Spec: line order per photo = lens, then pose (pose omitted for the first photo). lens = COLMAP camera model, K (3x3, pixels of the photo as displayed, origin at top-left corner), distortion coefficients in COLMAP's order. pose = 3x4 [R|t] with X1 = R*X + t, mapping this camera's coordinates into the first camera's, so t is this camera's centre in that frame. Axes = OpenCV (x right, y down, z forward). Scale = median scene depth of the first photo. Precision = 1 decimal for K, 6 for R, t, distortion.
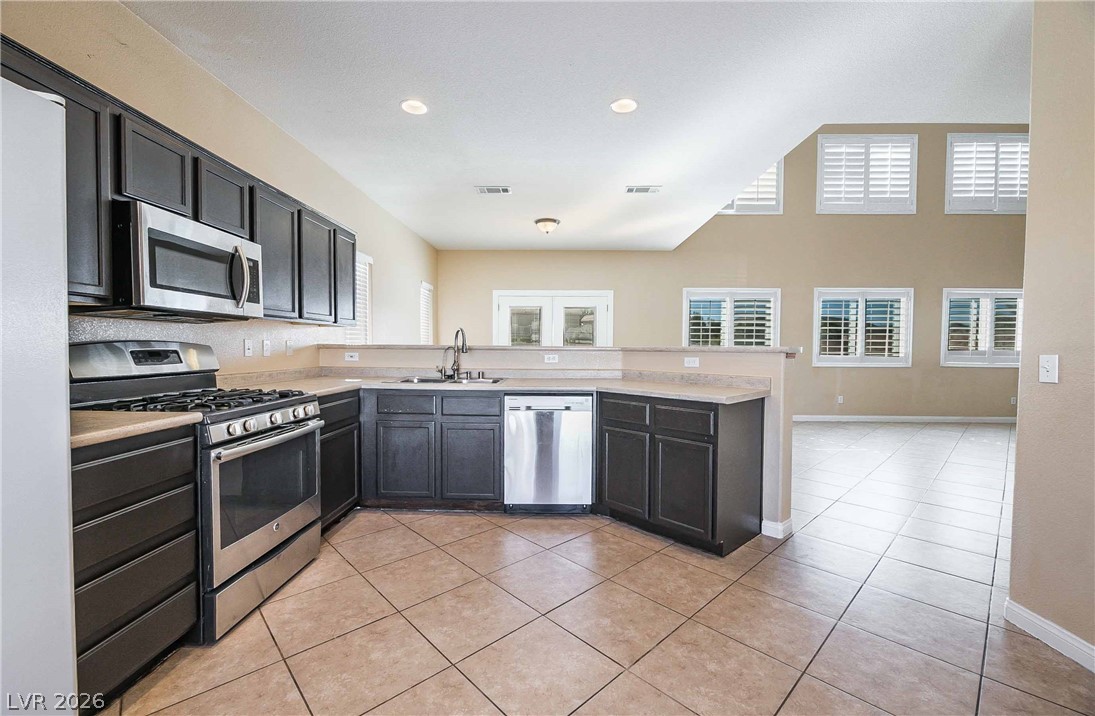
lens RADIAL K [[450.0, 0, 547.5], [0, 450.0, 358.0], [0, 0, 1]] dist [-0.001290, -0.000632]
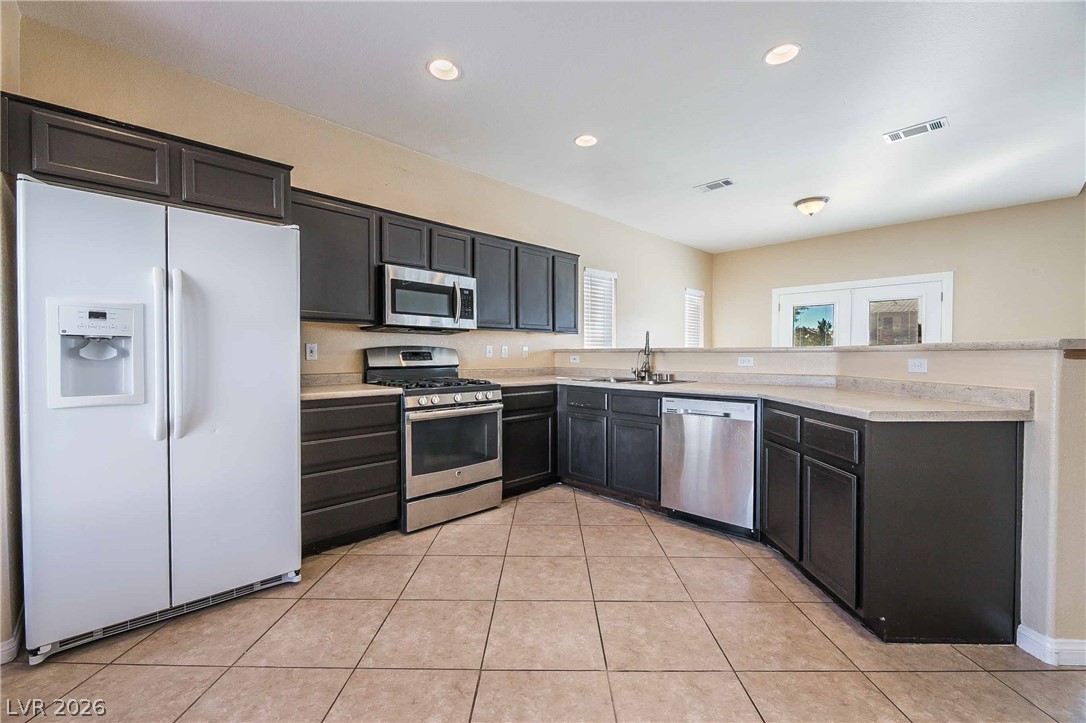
lens RADIAL K [[443.6, 0, 543.0], [0, 443.6, 363.6], [0, 0, 1]] dist [-0.007004, -0.000592]
pose [[0.719590, 0.006999, -0.694364, 0.449901], [-0.013400, 0.999903, -0.003808, 0.019775], [0.694270, 0.012044, 0.719614, 0.127371]]
